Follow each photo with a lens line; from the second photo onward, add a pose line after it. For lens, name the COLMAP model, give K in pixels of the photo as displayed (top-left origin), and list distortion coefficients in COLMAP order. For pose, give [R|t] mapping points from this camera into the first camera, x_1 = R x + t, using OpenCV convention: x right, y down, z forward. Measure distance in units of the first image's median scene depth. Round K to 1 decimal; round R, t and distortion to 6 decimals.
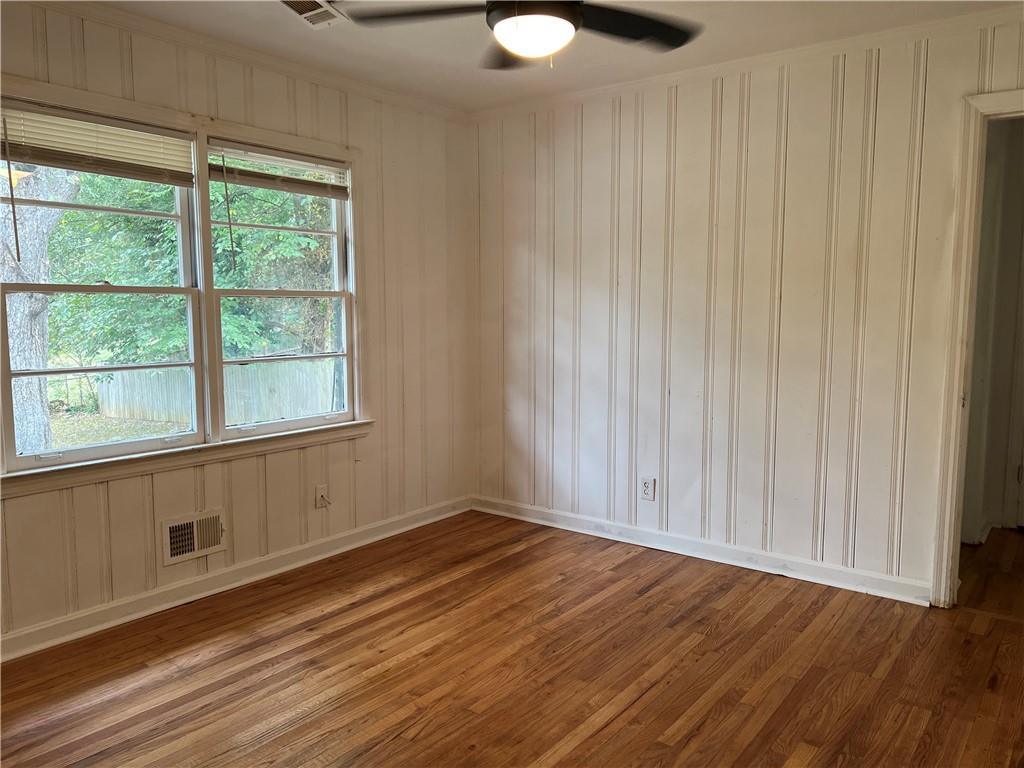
lens RADIAL K [[768.5, 0, 504.4], [0, 768.5, 381.5], [0, 0, 1]] dist [0.043015, -0.040805]
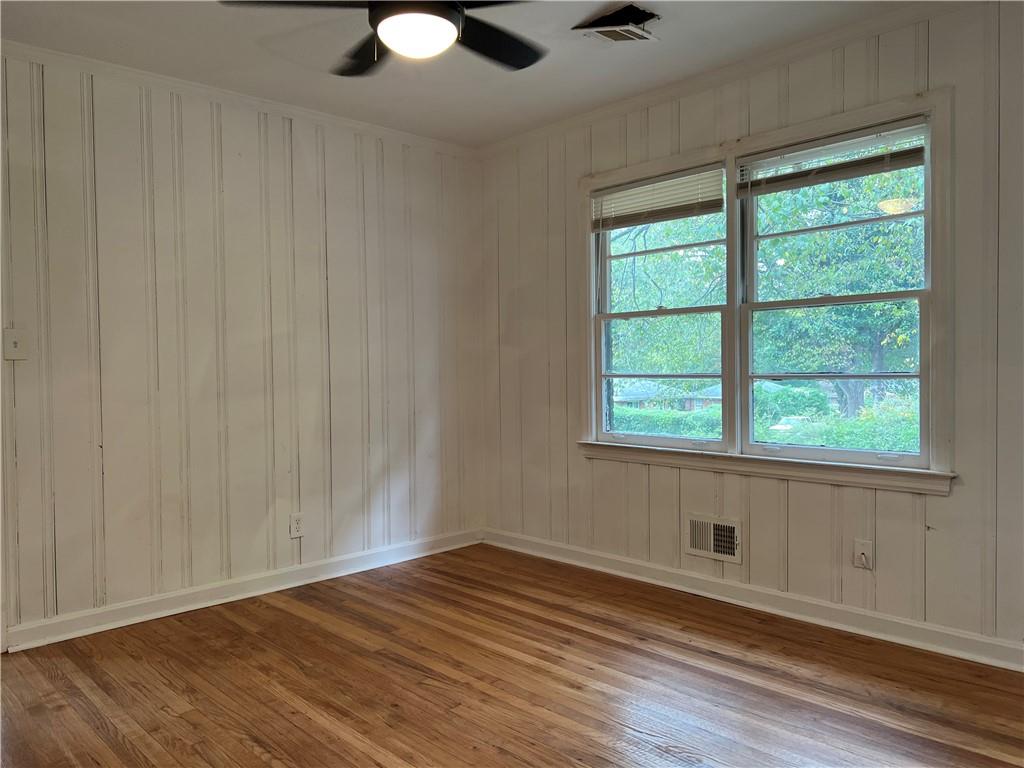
lens RADIAL K [[768.5, 0, 510.3], [0, 768.5, 382.1], [0, 0, 1]] dist [0.043015, -0.040805]
pose [[-0.149418, 0.022153, -0.988526, 0.655987], [-0.082046, 0.996023, 0.034723, -0.025848], [0.985364, 0.086293, -0.147006, 0.828997]]
